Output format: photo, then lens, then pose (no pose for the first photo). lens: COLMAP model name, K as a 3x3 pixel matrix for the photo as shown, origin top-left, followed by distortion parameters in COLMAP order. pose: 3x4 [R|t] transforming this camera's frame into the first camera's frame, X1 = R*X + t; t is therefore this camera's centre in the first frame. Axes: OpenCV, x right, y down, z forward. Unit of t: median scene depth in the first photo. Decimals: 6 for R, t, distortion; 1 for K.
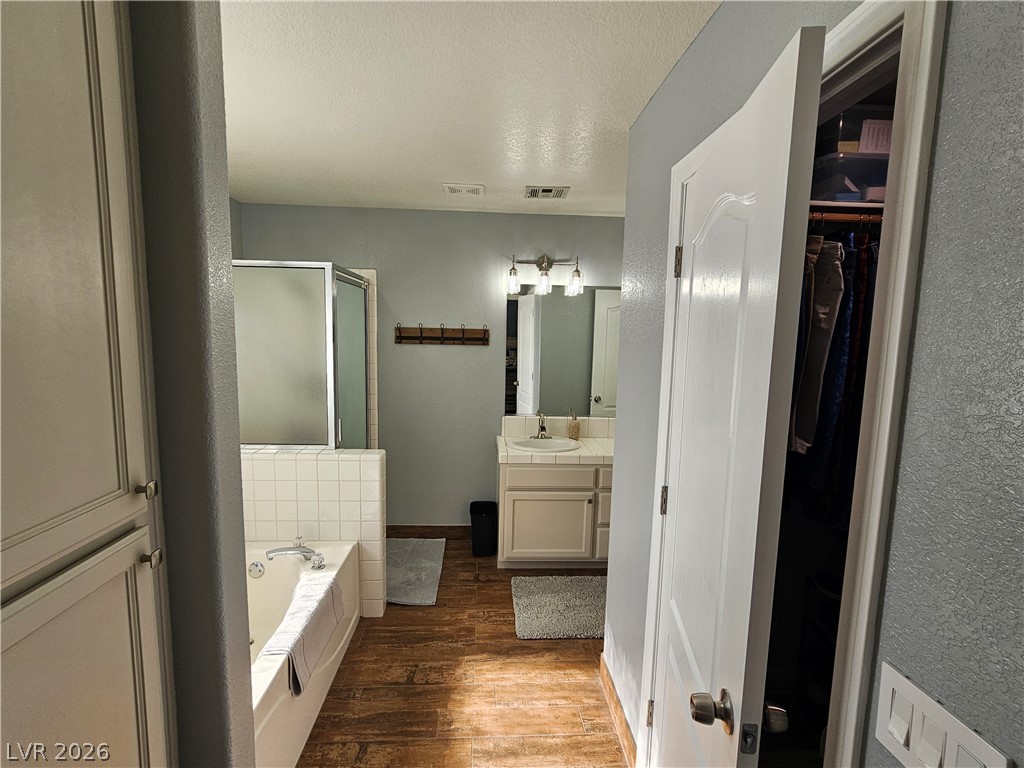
lens RADIAL K [[489.5, 0, 509.9], [0, 489.5, 384.2], [0, 0, 1]] dist [-0.001105, -0.005261]
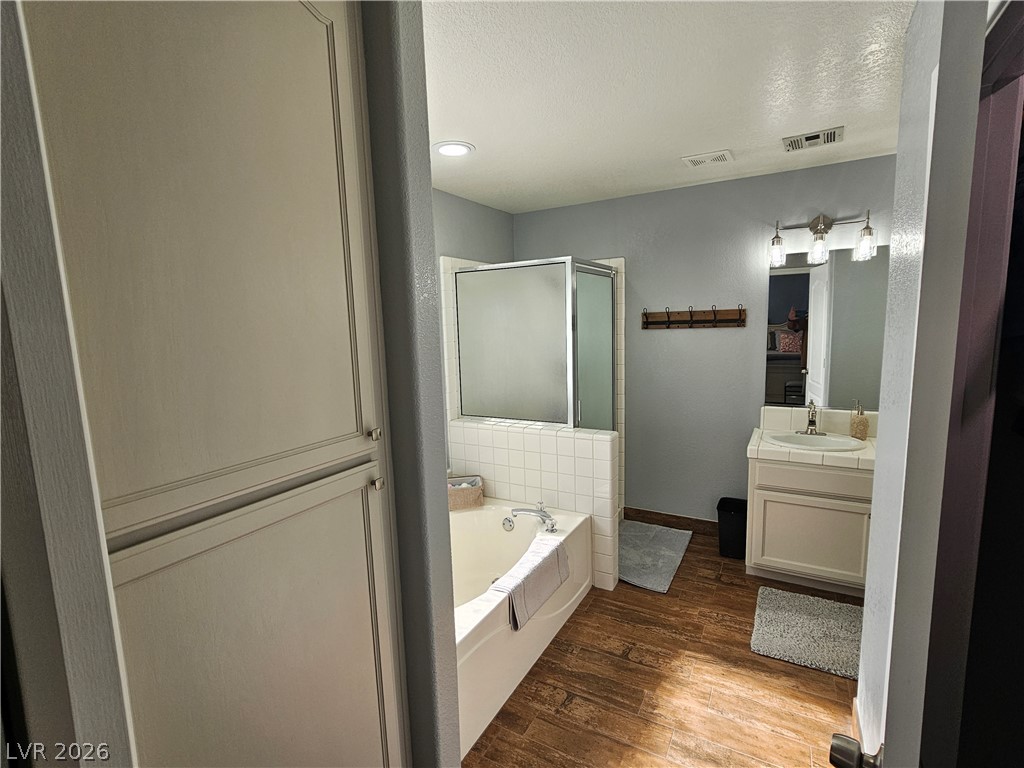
lens RADIAL K [[489.5, 0, 502.4], [0, 489.5, 382.7], [0, 0, 1]] dist [-0.001105, -0.005261]
pose [[0.832873, 0.017683, -0.553181, 0.114307], [-0.007238, 0.999752, 0.021059, 0.010695], [0.553416, -0.013535, 0.832795, 0.006421]]
